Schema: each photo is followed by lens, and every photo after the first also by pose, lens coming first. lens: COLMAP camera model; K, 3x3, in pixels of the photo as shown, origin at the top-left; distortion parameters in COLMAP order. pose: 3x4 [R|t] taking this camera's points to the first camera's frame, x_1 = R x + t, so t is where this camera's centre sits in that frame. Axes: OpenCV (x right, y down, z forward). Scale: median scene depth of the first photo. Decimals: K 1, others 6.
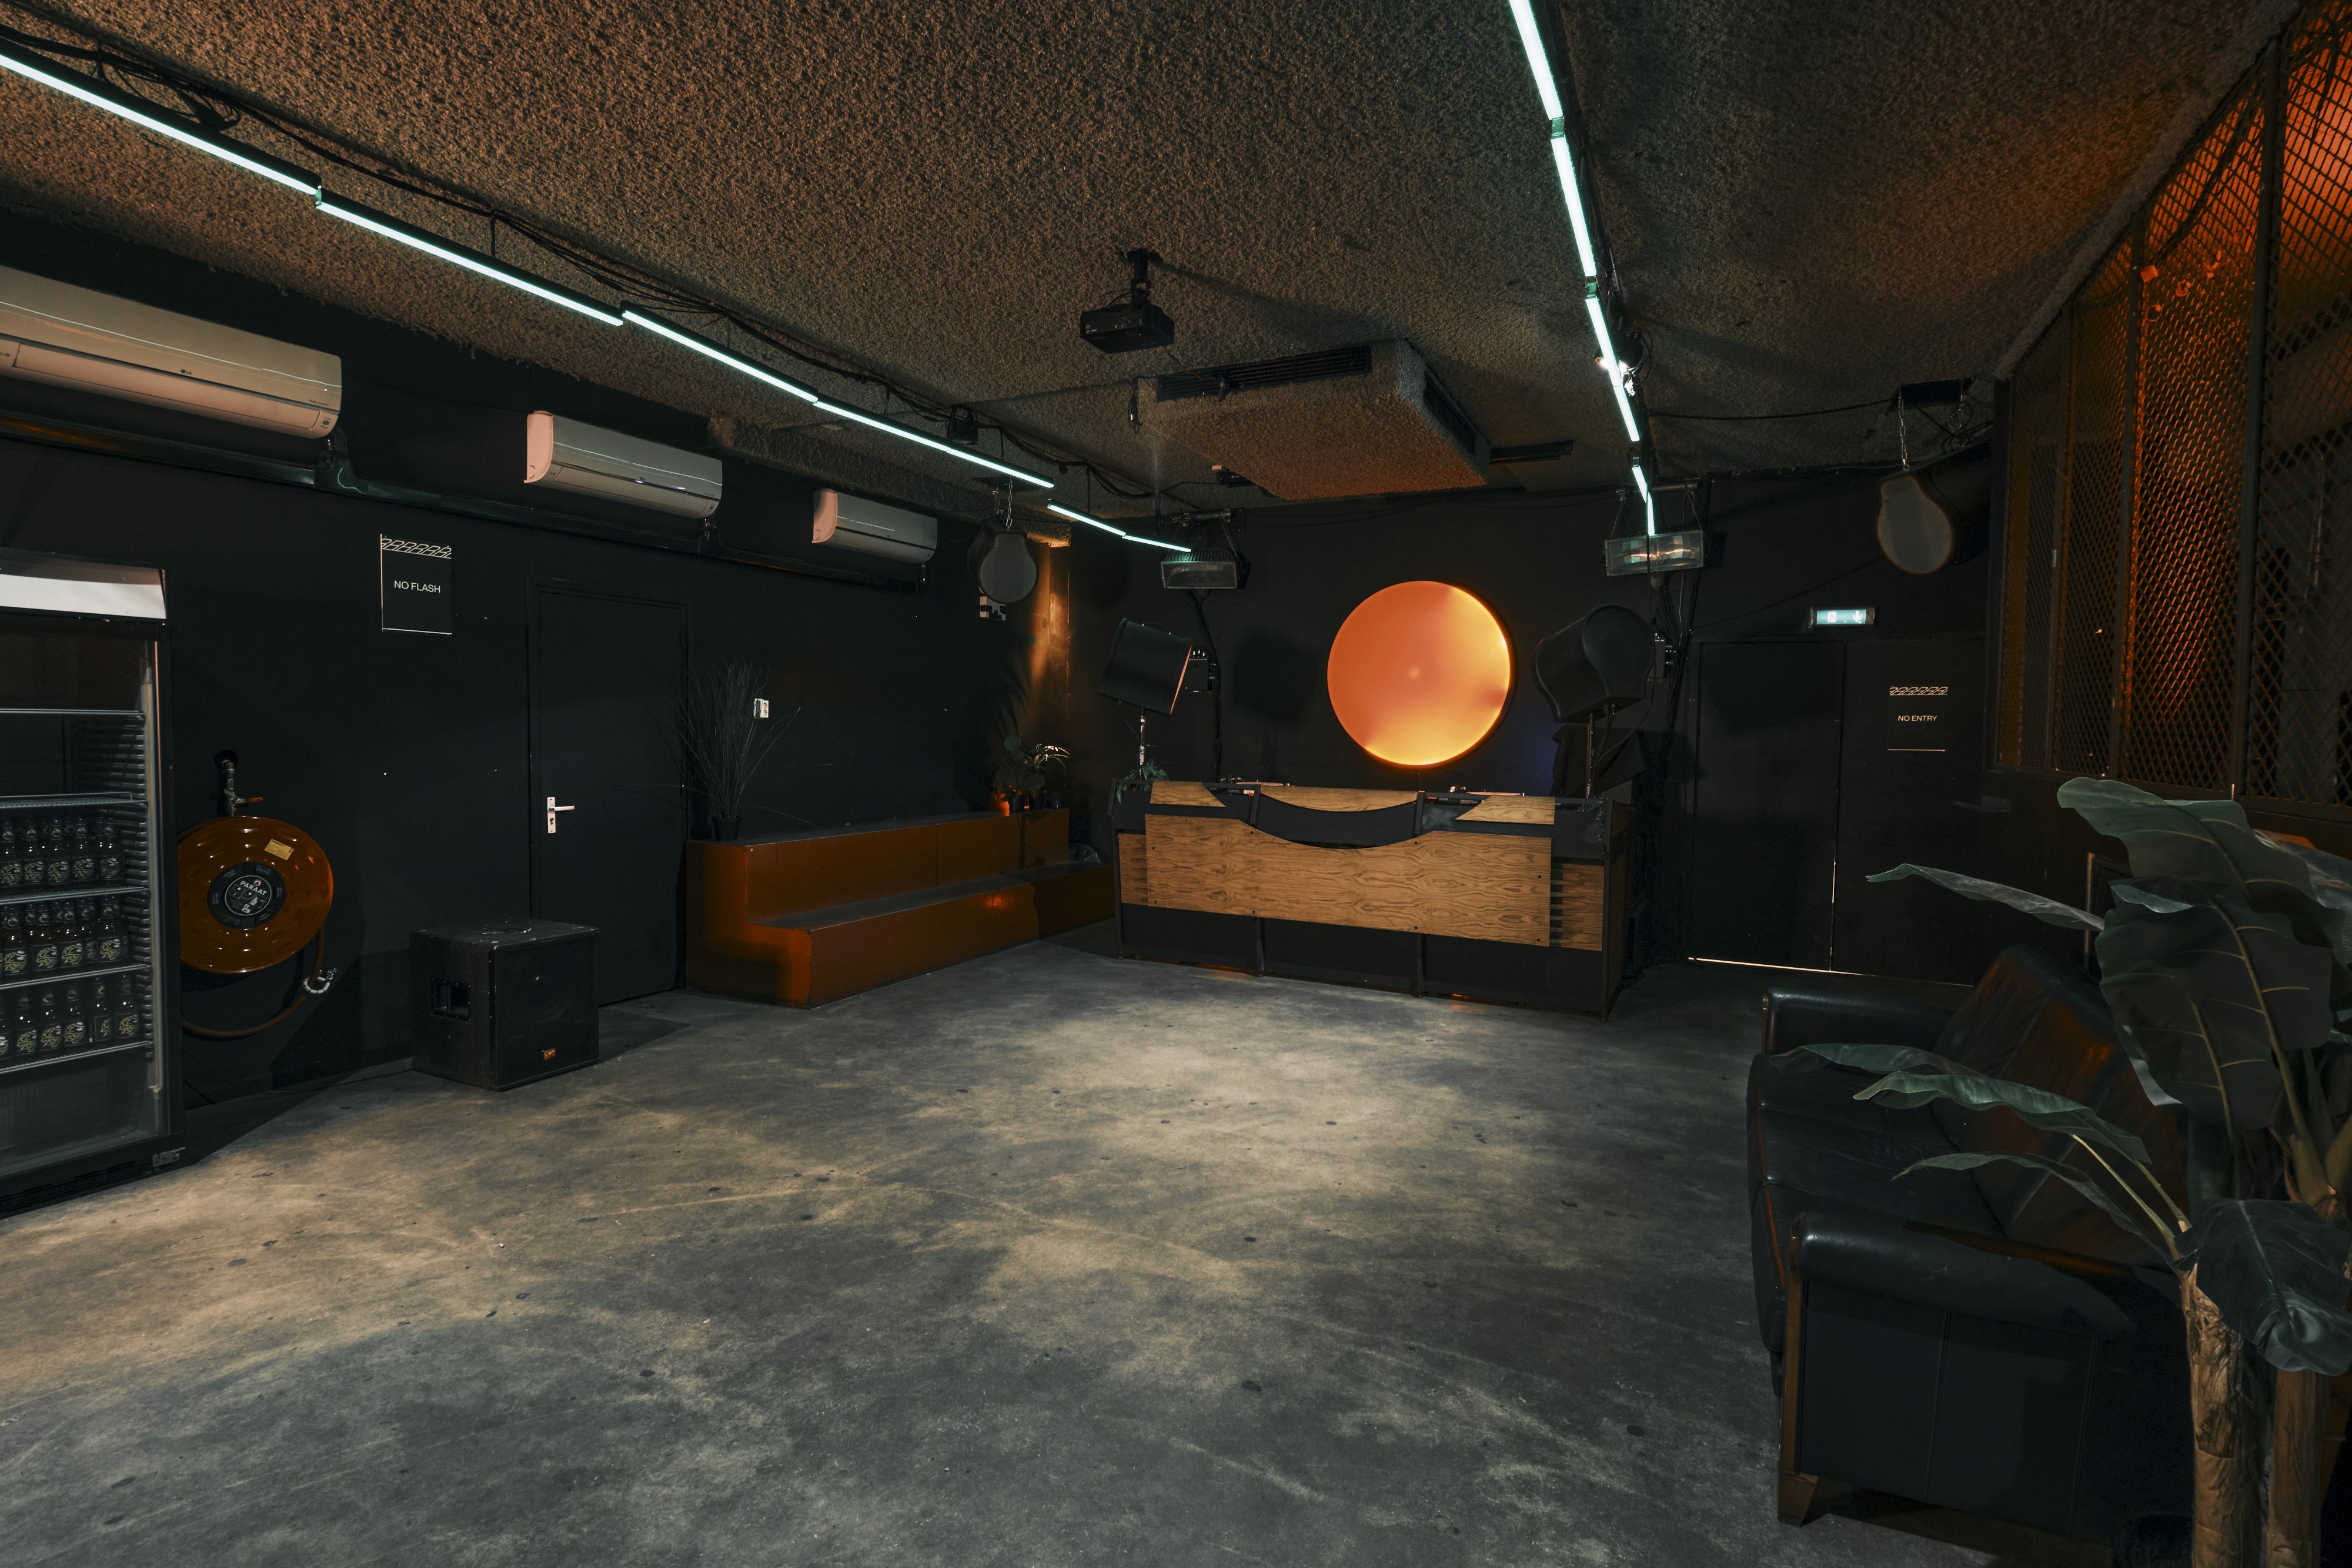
lens RADIAL K [[1150.7, 0, 1166.5], [0, 1150.7, 783.9], [0, 0, 1]] dist [0.005709, 0.000488]
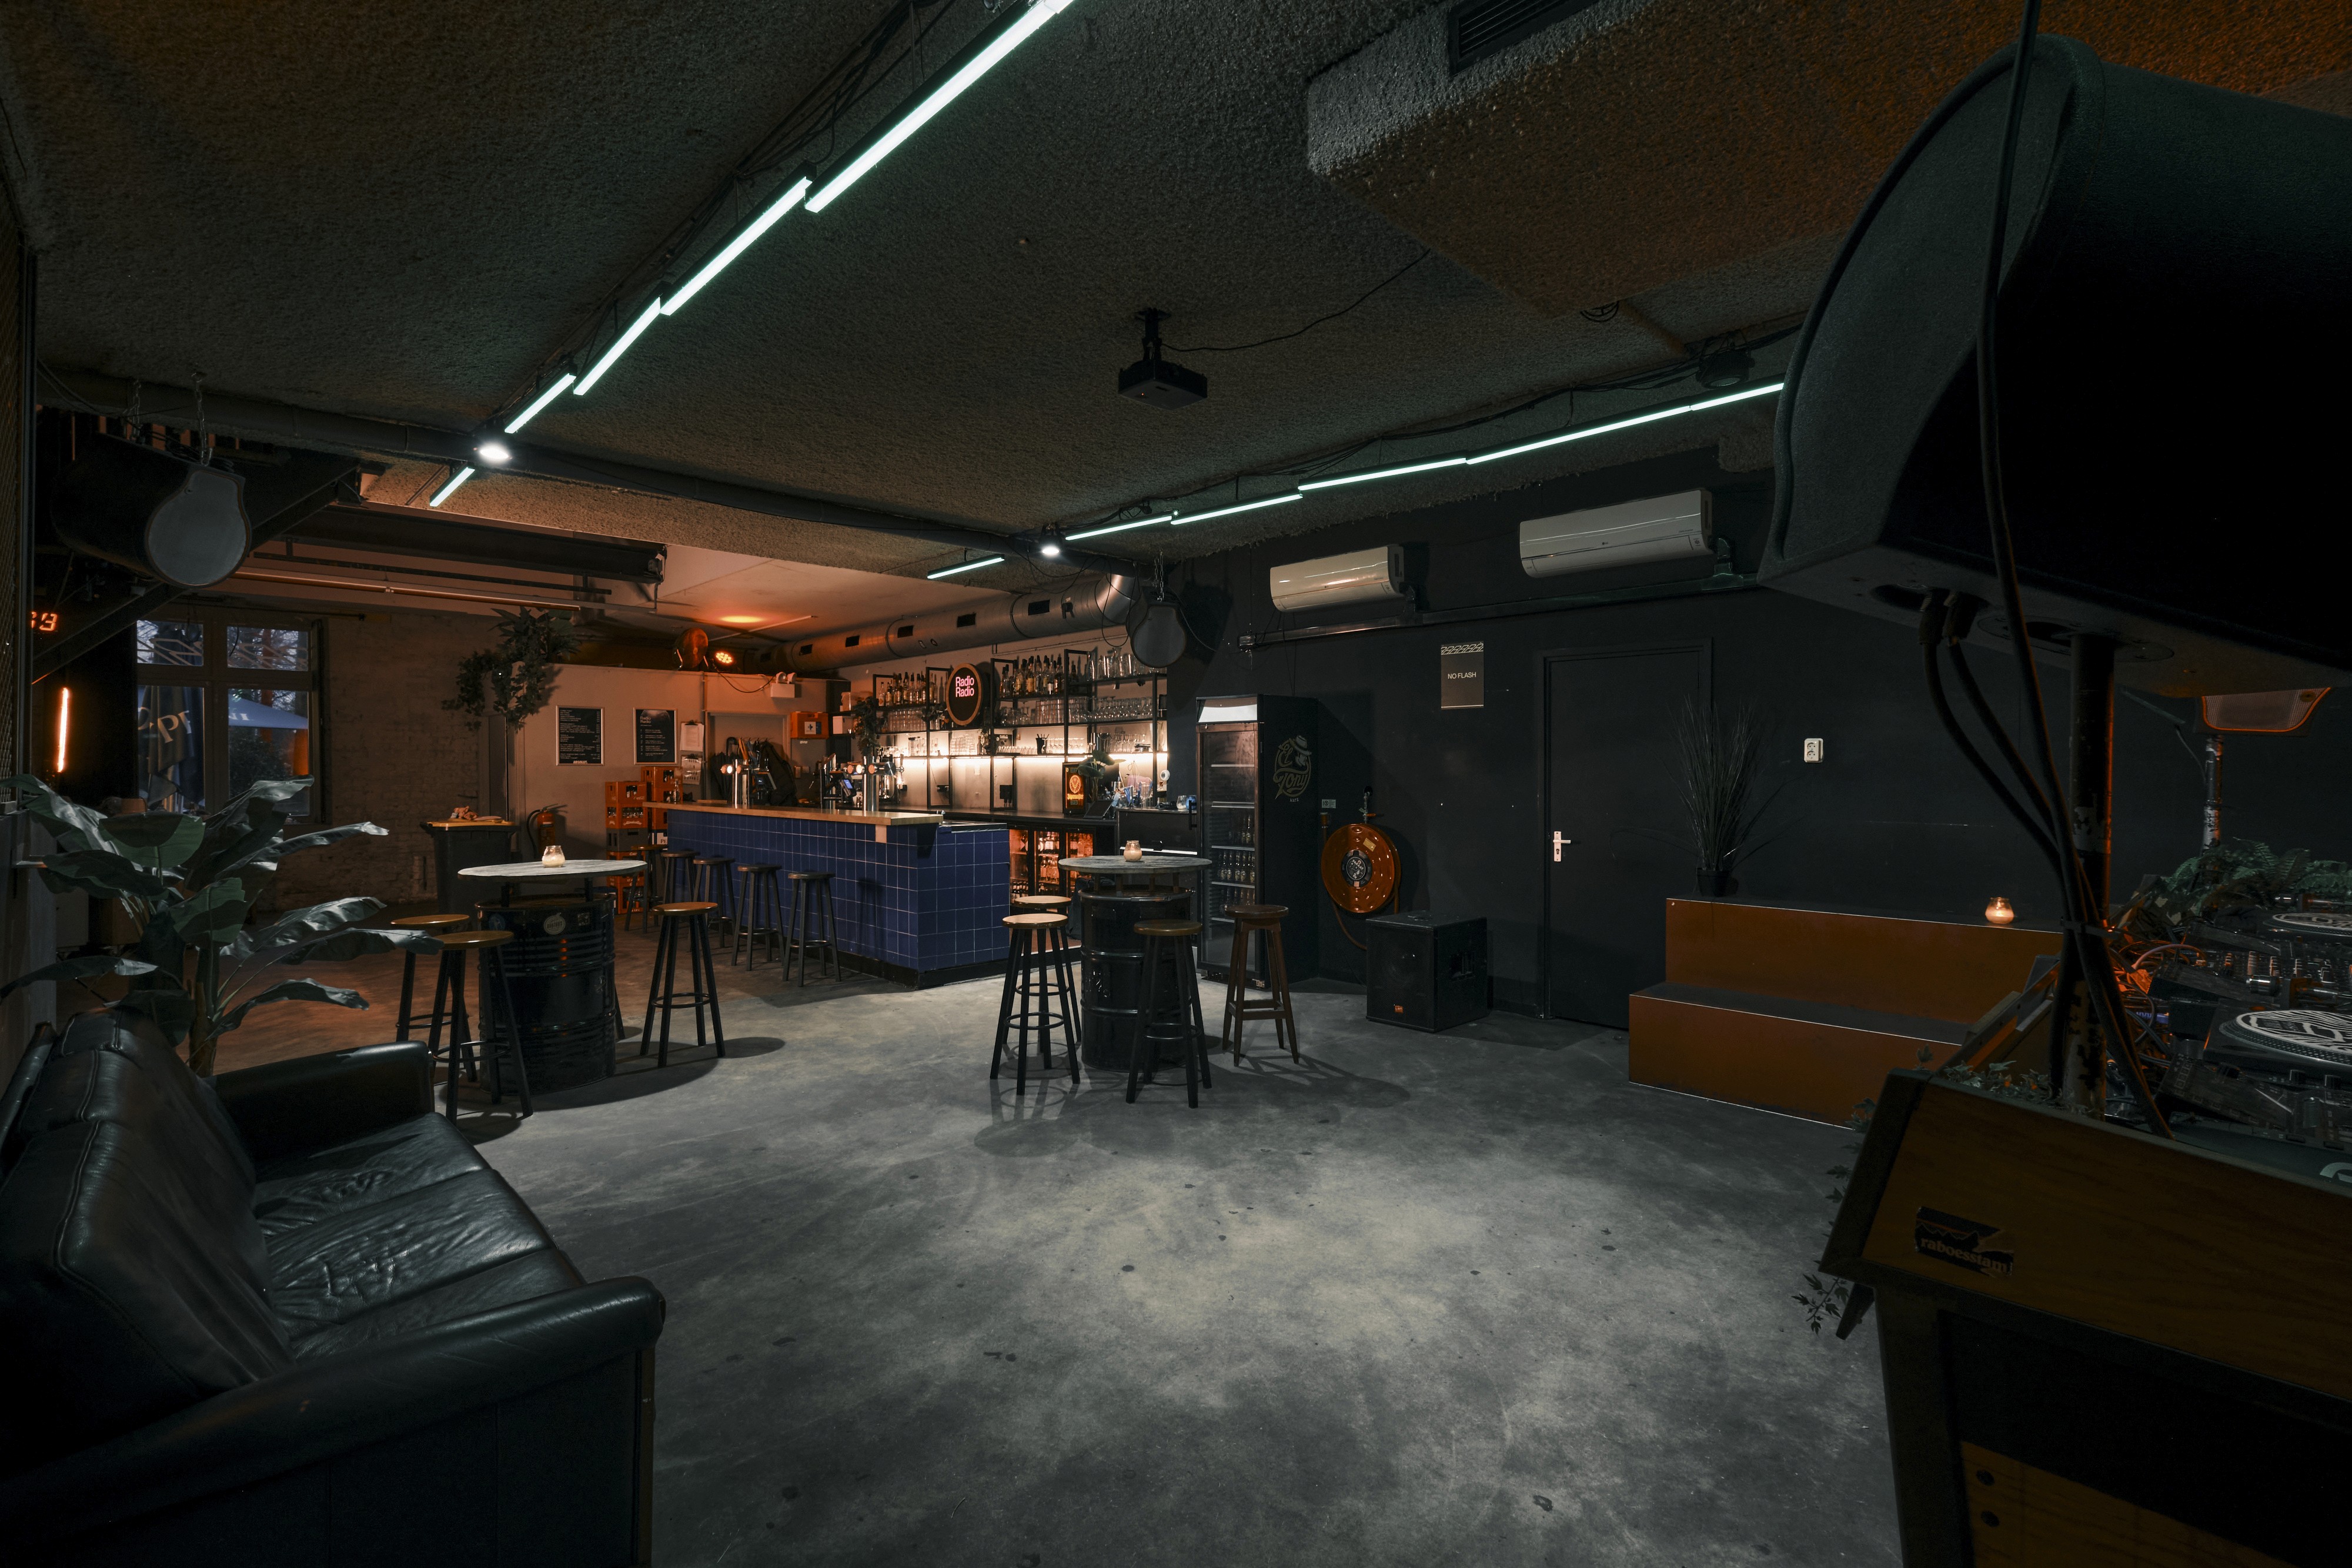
lens RADIAL K [[1084.7, 0, 1172.9], [0, 1084.7, 773.1], [0, 0, 1]] dist [0.002107, 0.000199]
pose [[-0.356976, -0.011999, -0.934036, 0.802562], [-0.052557, 0.998592, 0.007259, -0.043392], [0.932634, 0.051682, -0.357104, 1.249153]]
